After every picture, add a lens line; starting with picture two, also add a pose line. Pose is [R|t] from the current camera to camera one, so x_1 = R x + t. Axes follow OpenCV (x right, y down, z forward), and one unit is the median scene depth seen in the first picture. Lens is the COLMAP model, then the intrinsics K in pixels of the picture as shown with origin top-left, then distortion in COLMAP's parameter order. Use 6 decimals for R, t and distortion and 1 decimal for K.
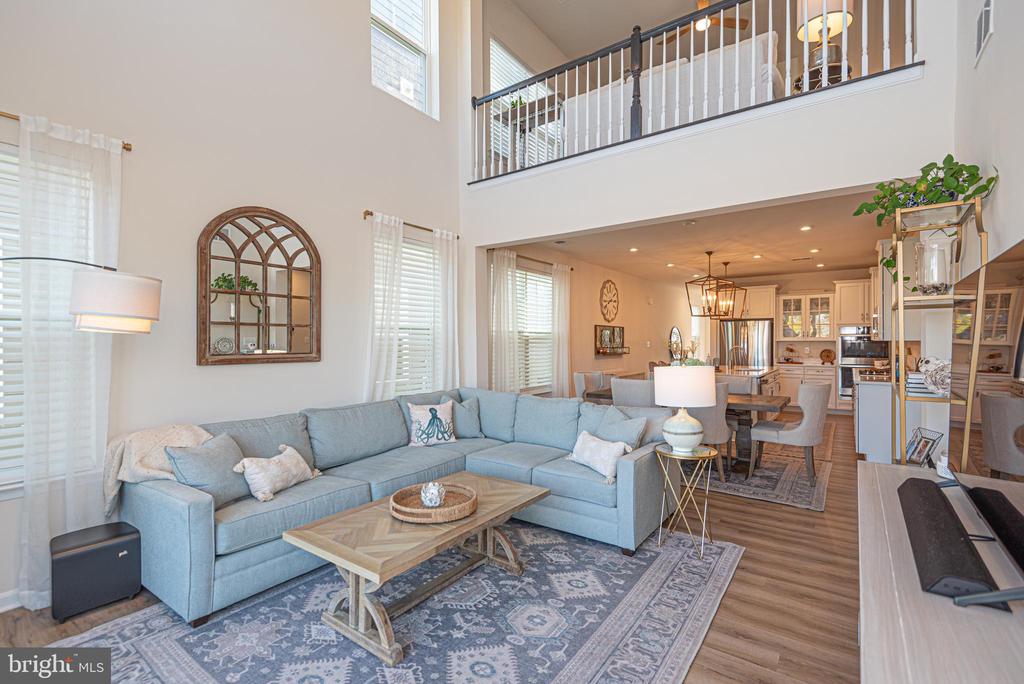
lens RADIAL K [[477.2, 0, 512.2], [0, 477.2, 332.2], [0, 0, 1]] dist [0.038392, -0.023568]
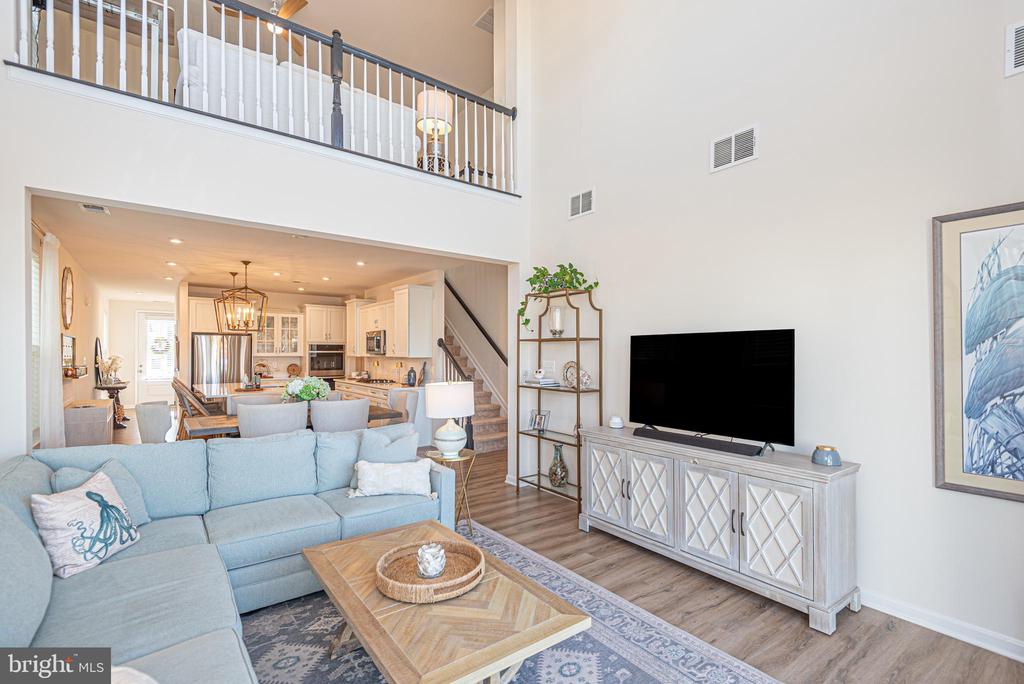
lens RADIAL K [[466.7, 0, 528.1], [0, 466.7, 340.8], [0, 0, 1]] dist [0.023224, -0.000297]
pose [[0.279393, 0.030125, 0.959704, -0.522486], [-0.022907, 0.999432, -0.024704, -0.006675], [-0.959904, -0.015082, 0.279924, 0.371806]]
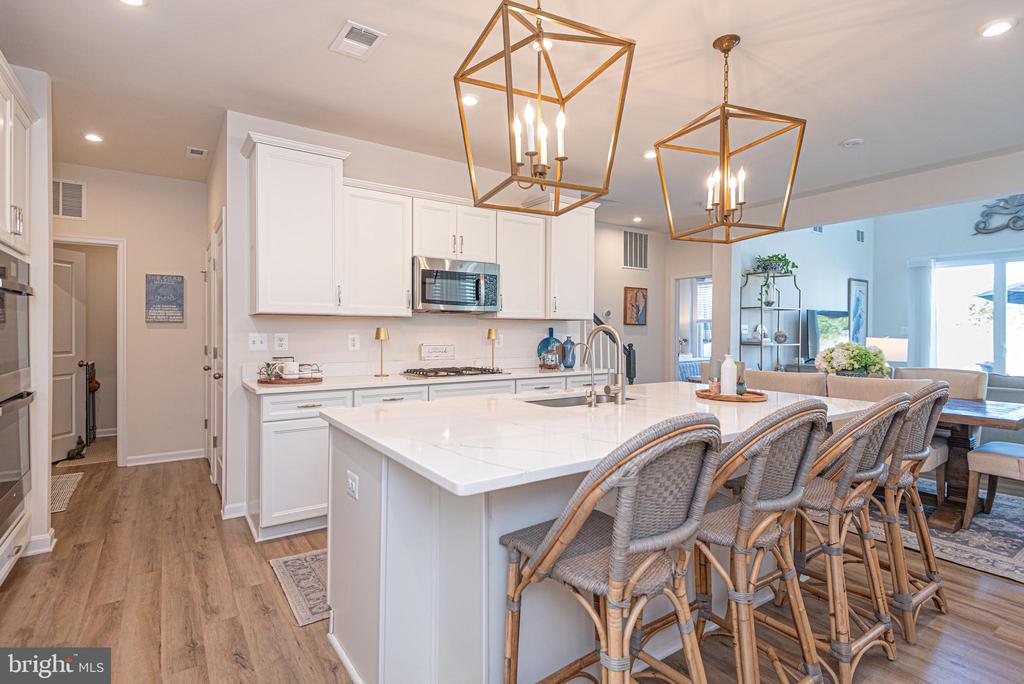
lens RADIAL K [[513.9, 0, 512.0], [0, 513.9, 342.0], [0, 0, 1]] dist [0.000540, -0.000549]
pose [[-0.942568, -0.005722, 0.333966, 0.729706], [-0.006744, 0.999975, -0.001903, 0.070380], [-0.333947, -0.004046, -0.942583, 2.347981]]
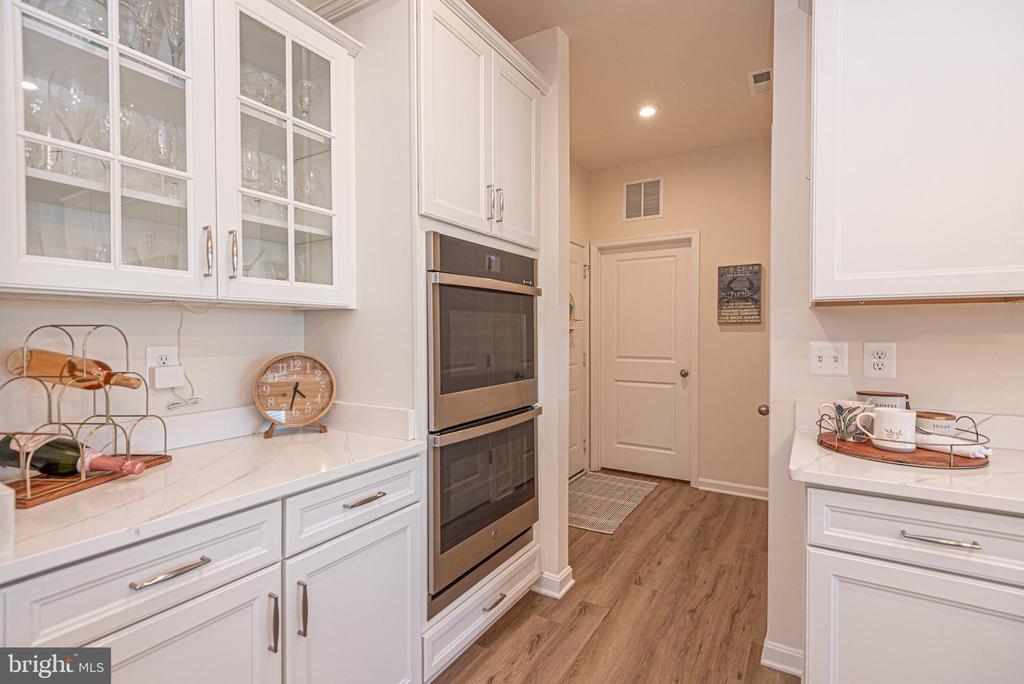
lens RADIAL K [[477.2, 0, 512.2], [0, 477.2, 332.2], [0, 0, 1]] dist [0.038392, -0.023568]
pose [[-0.078040, 0.001220, 0.996949, 1.003259], [-0.022559, 0.999741, -0.002990, 0.057117], [-0.996695, -0.022724, -0.077992, 2.007385]]
